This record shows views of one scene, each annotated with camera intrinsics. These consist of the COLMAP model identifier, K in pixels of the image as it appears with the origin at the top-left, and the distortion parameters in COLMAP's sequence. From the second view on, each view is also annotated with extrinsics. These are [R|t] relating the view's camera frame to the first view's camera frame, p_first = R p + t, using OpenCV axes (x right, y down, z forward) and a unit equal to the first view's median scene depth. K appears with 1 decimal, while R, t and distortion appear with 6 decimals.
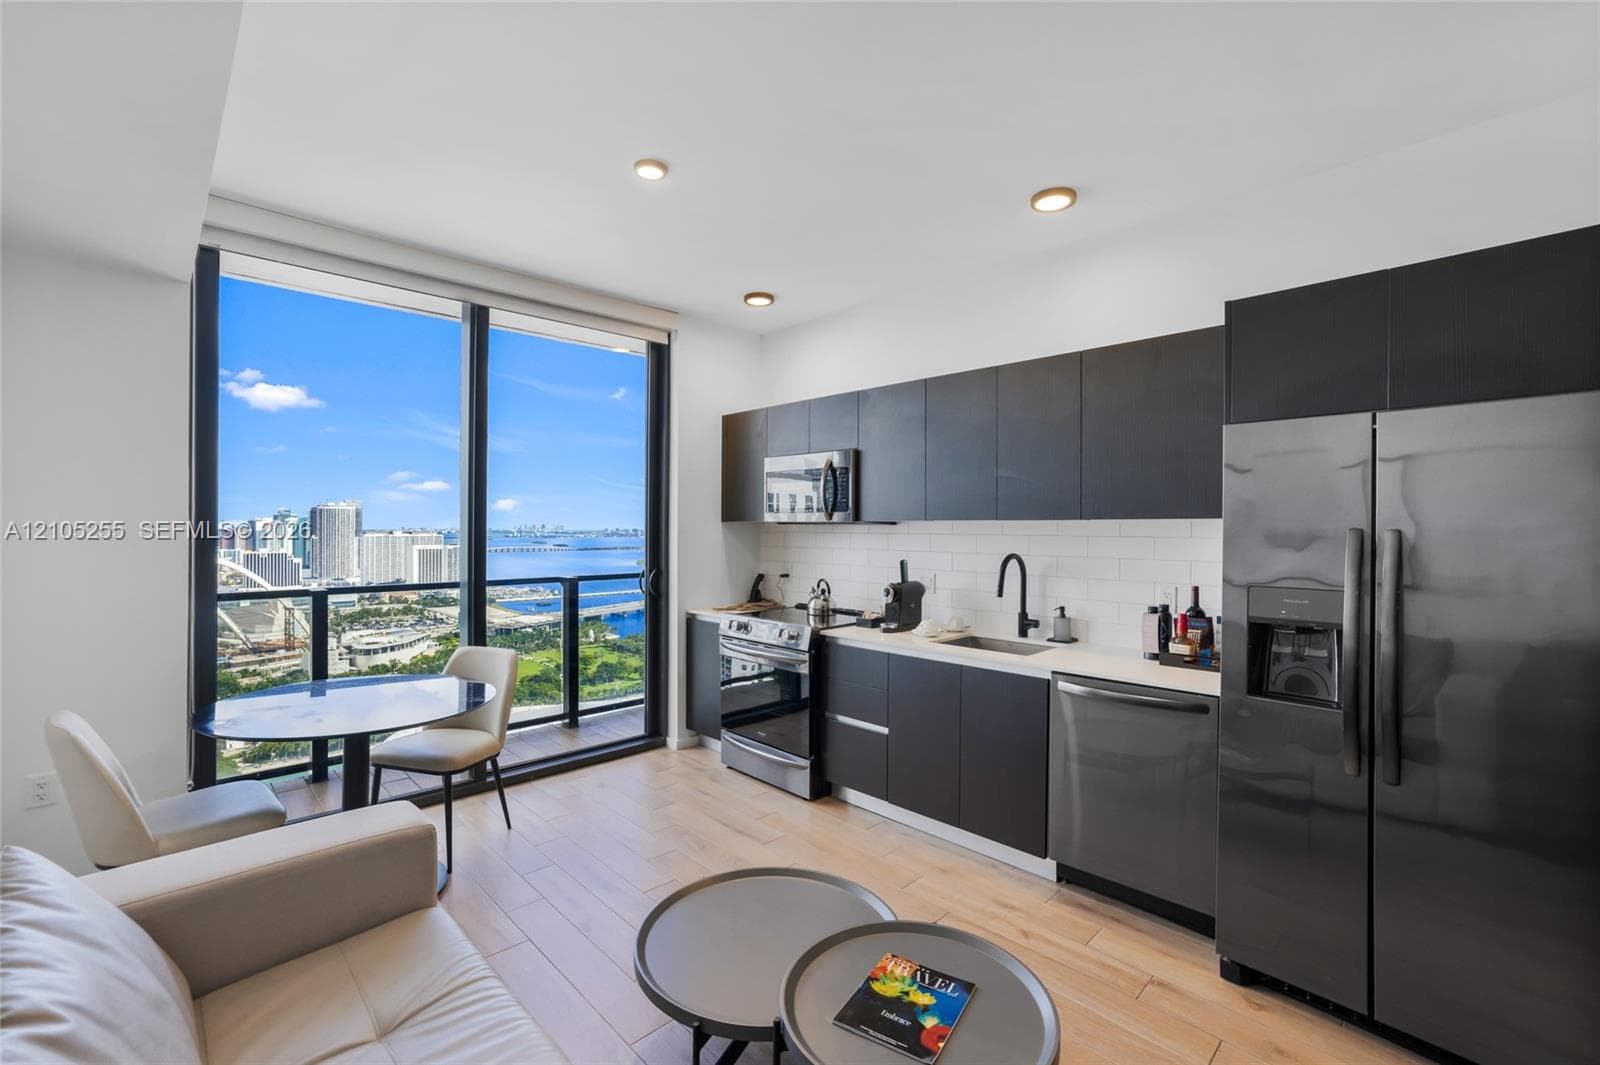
lens RADIAL K [[686.4, 0, 808.9], [0, 686.4, 532.8], [0, 0, 1]] dist [-0.054084, 0.027861]
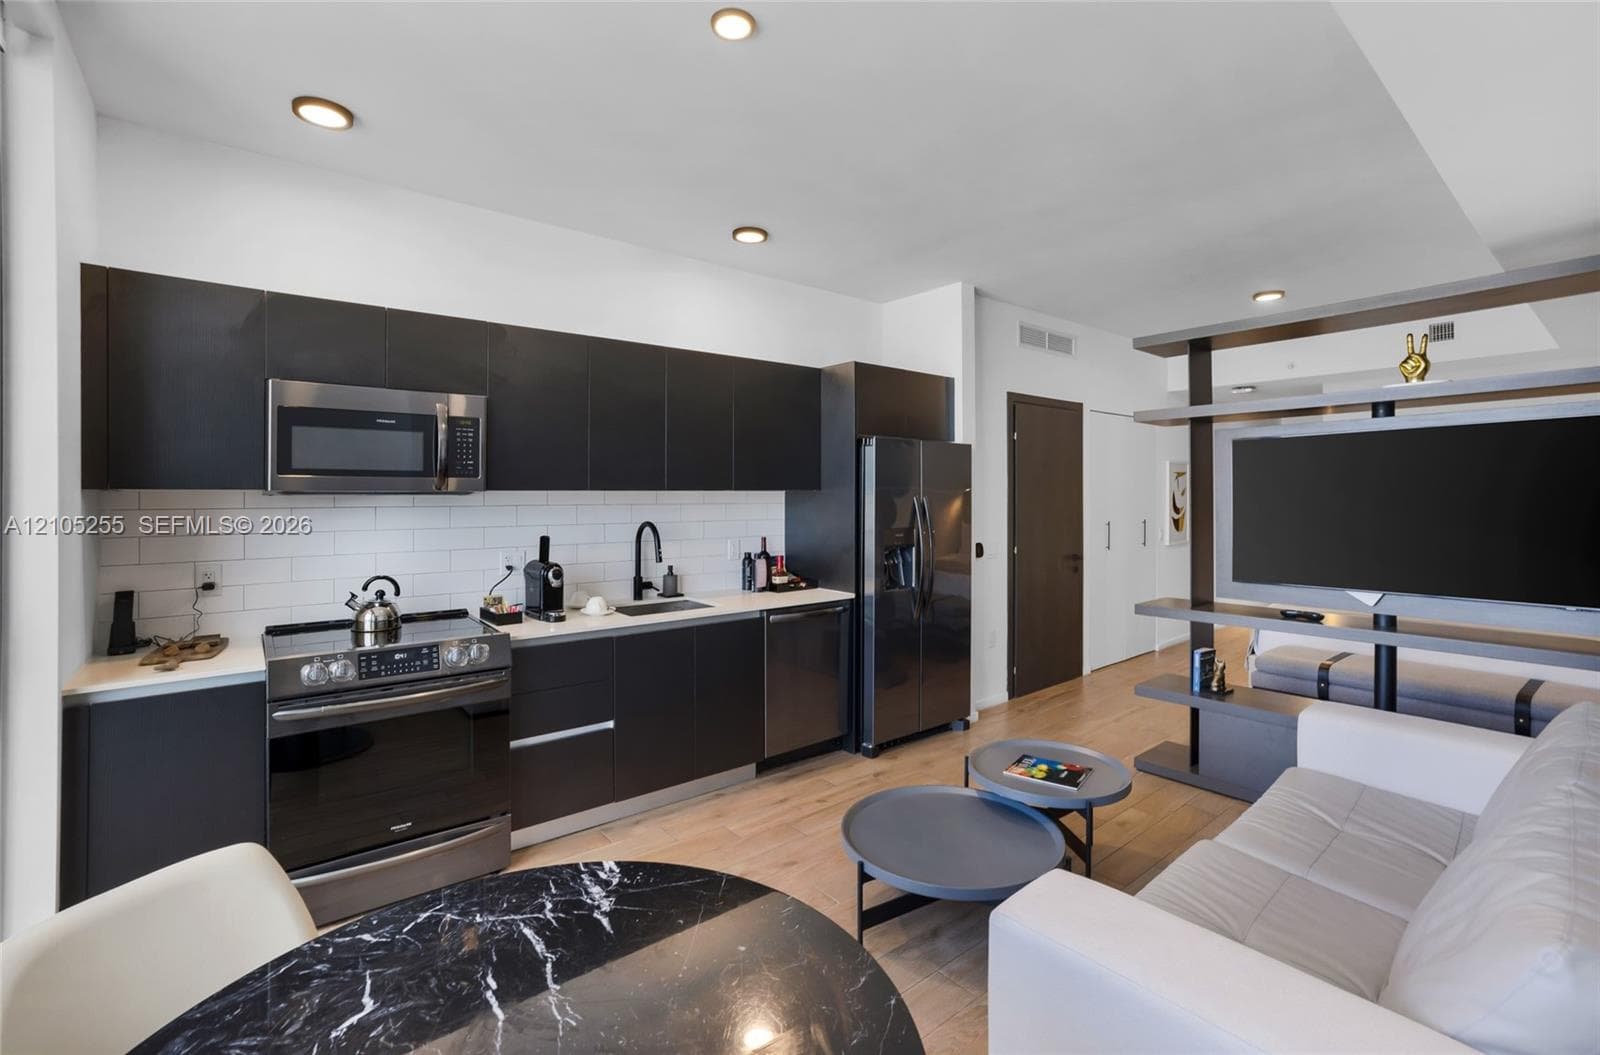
lens RADIAL K [[697.2, 0, 790.1], [0, 697.2, 490.4], [0, 0, 1]] dist [-0.045432, 0.024597]
pose [[0.103834, 0.002402, 0.994592, -0.692800], [0.009853, 0.999946, -0.003444, -0.011537], [-0.994546, 0.010157, 0.103804, 0.600087]]
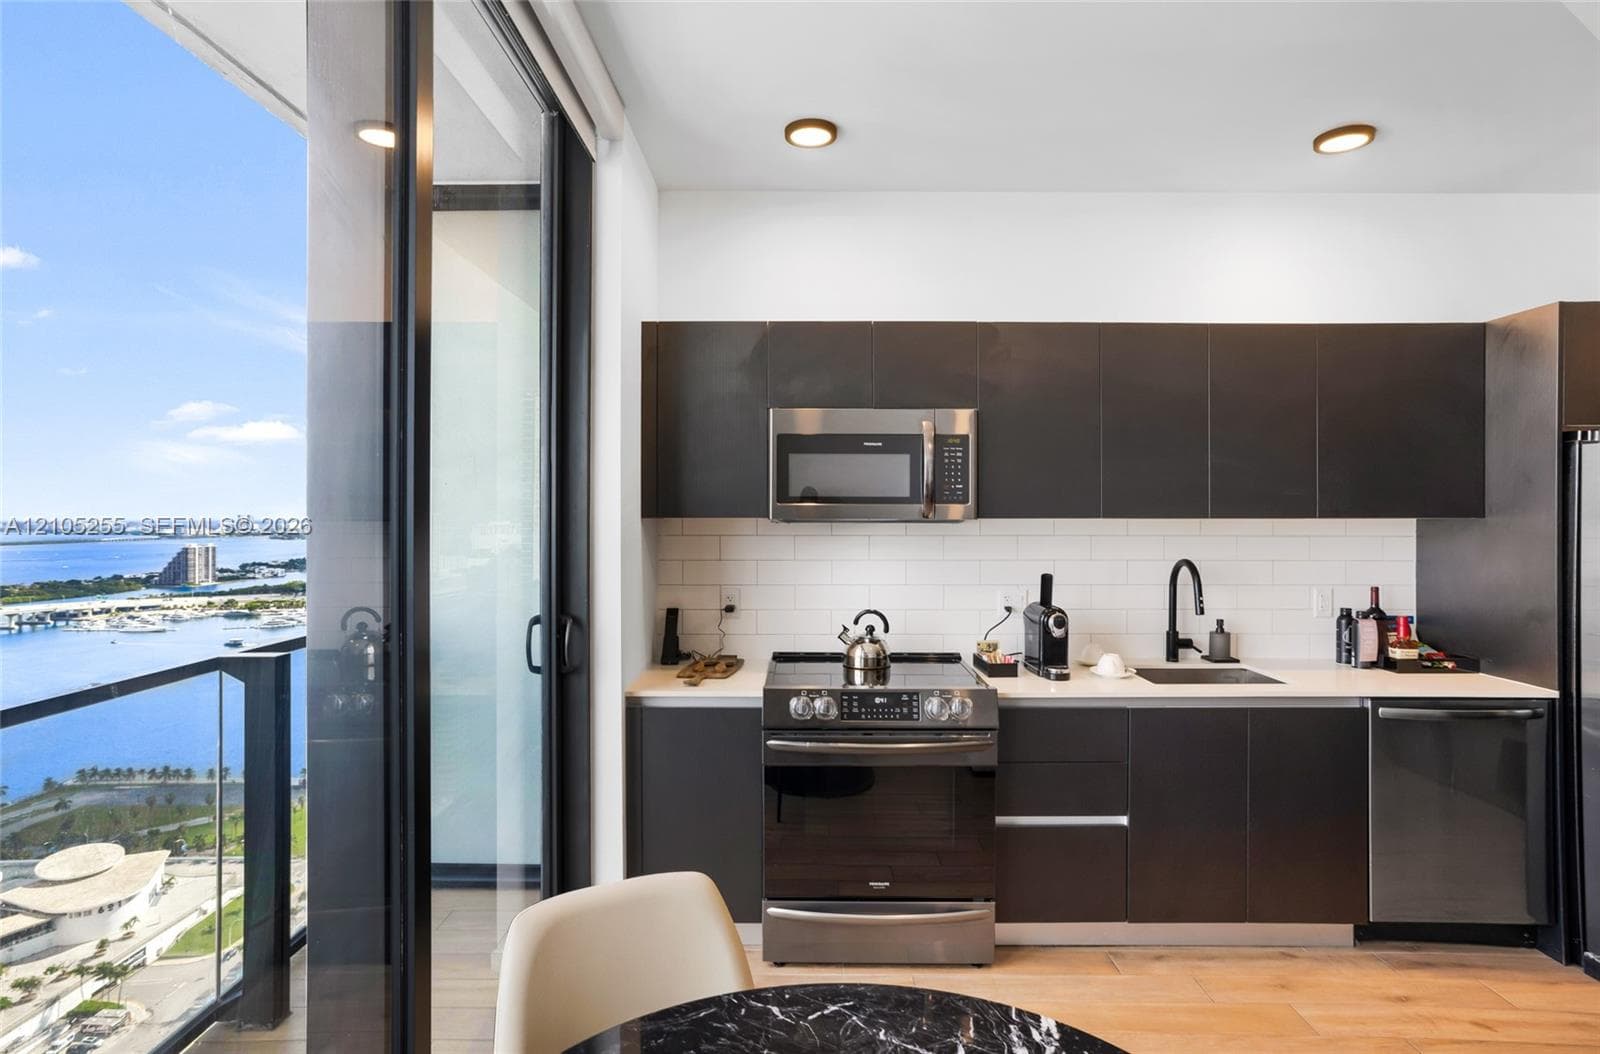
lens RADIAL K [[840.1, 0, 801.8], [0, 840.1, 512.4], [0, 0, 1]] dist [-0.058430, 0.049152]
pose [[0.704403, -0.001344, 0.709799, -0.647021], [0.007545, 0.999956, -0.005594, -0.020456], [-0.709761, 0.009296, 0.704382, 0.569760]]
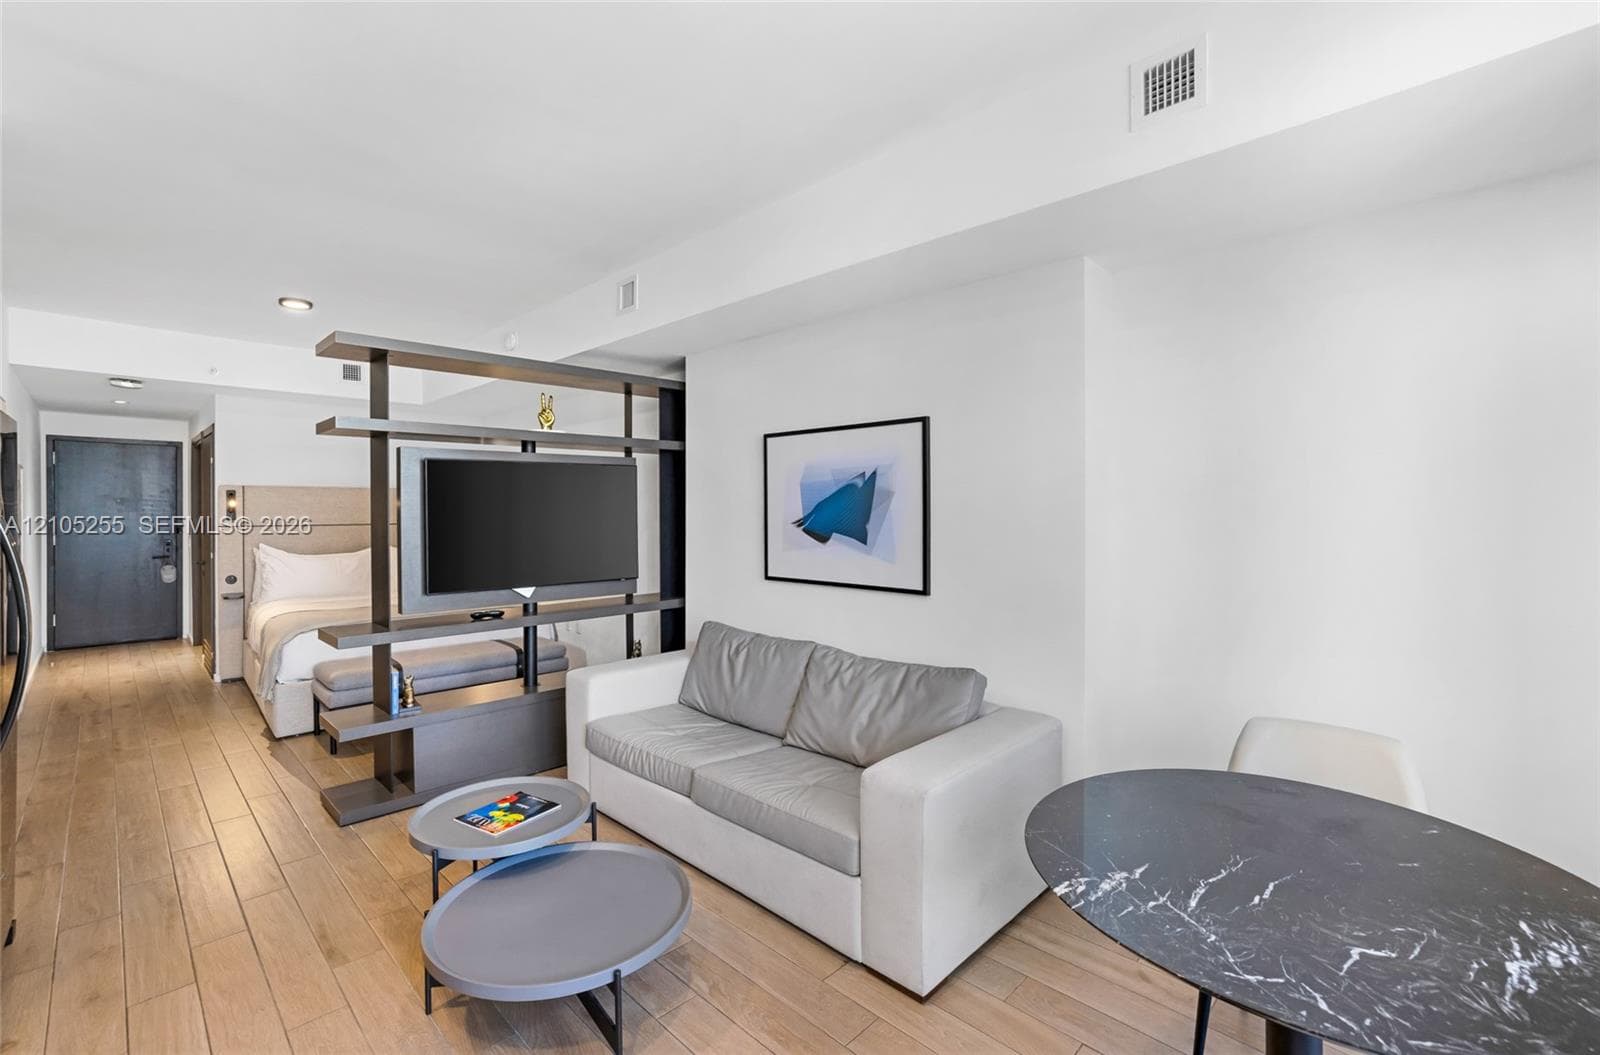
lens RADIAL K [[704.2, 0, 793.0], [0, 704.2, 504.9], [0, 0, 1]] dist [-0.048819, 0.023042]
pose [[-0.999951, -0.003806, -0.009162, -0.207841], [-0.003789, 0.999991, -0.001861, -0.012076], [0.009169, -0.001826, -0.999956, 1.080126]]
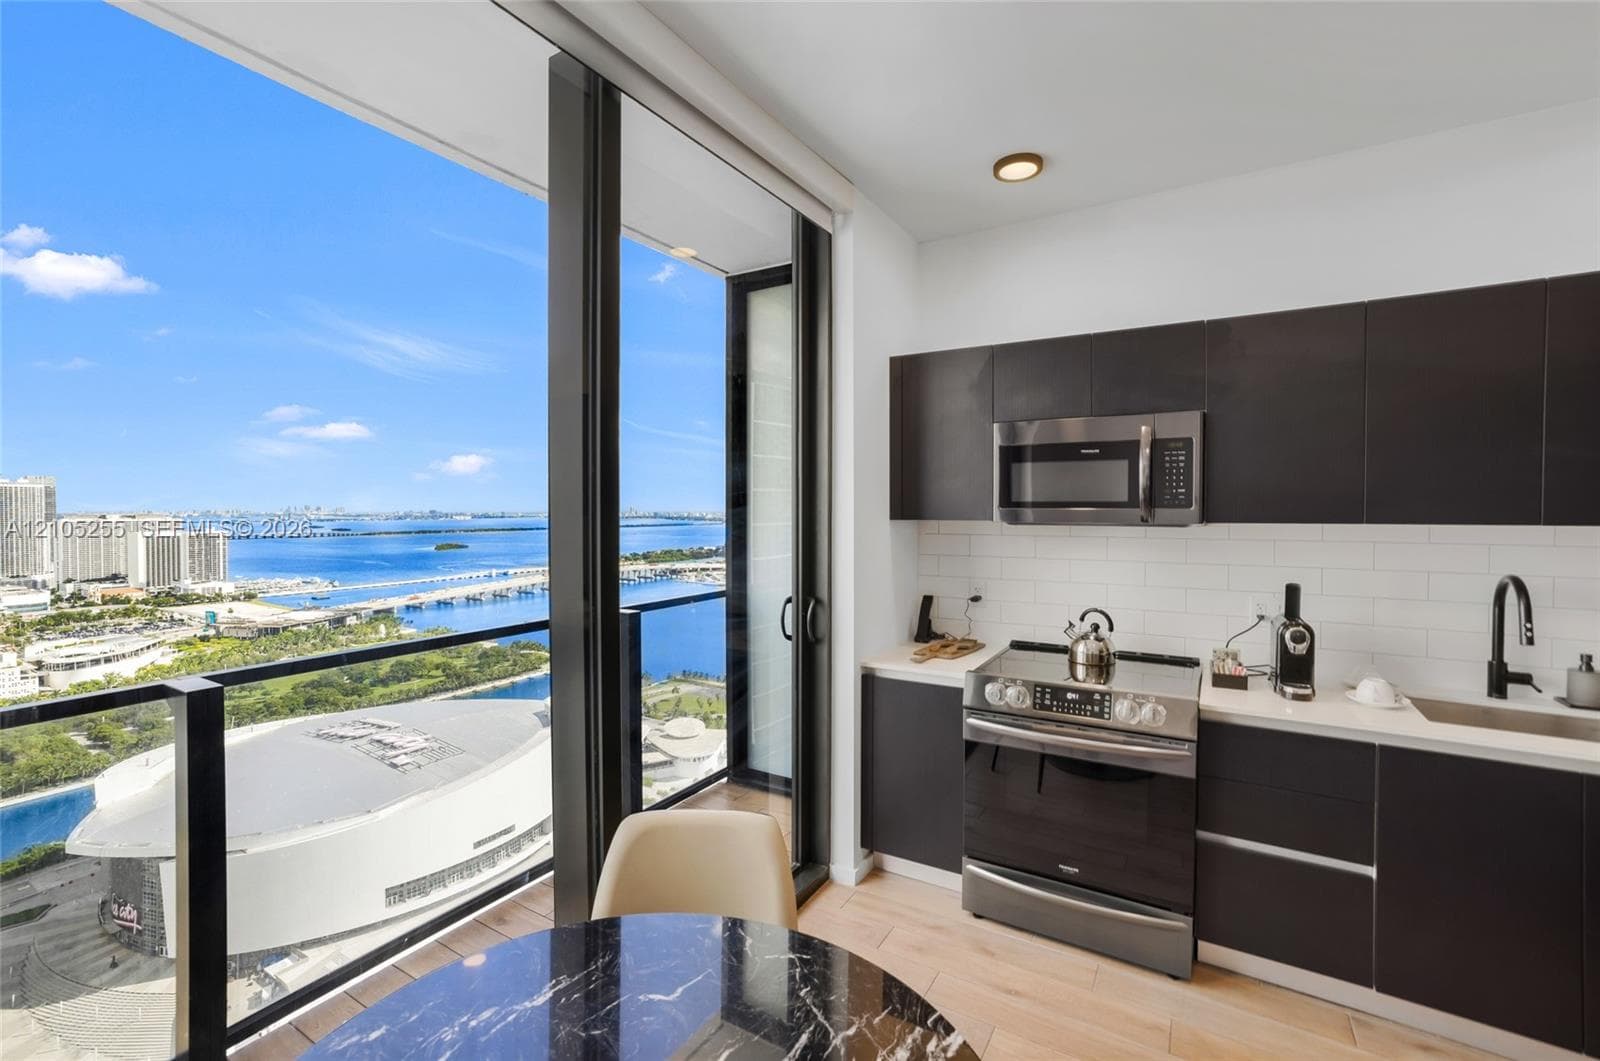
lens RADIAL K [[691.2, 0, 804.3], [0, 691.2, 520.4], [0, 0, 1]] dist [-0.044695, 0.023258]
pose [[0.969194, -0.009419, 0.246120, -0.470104], [0.006889, 0.999914, 0.011141, -0.030766], [-0.246204, -0.009102, 0.969175, 0.486375]]
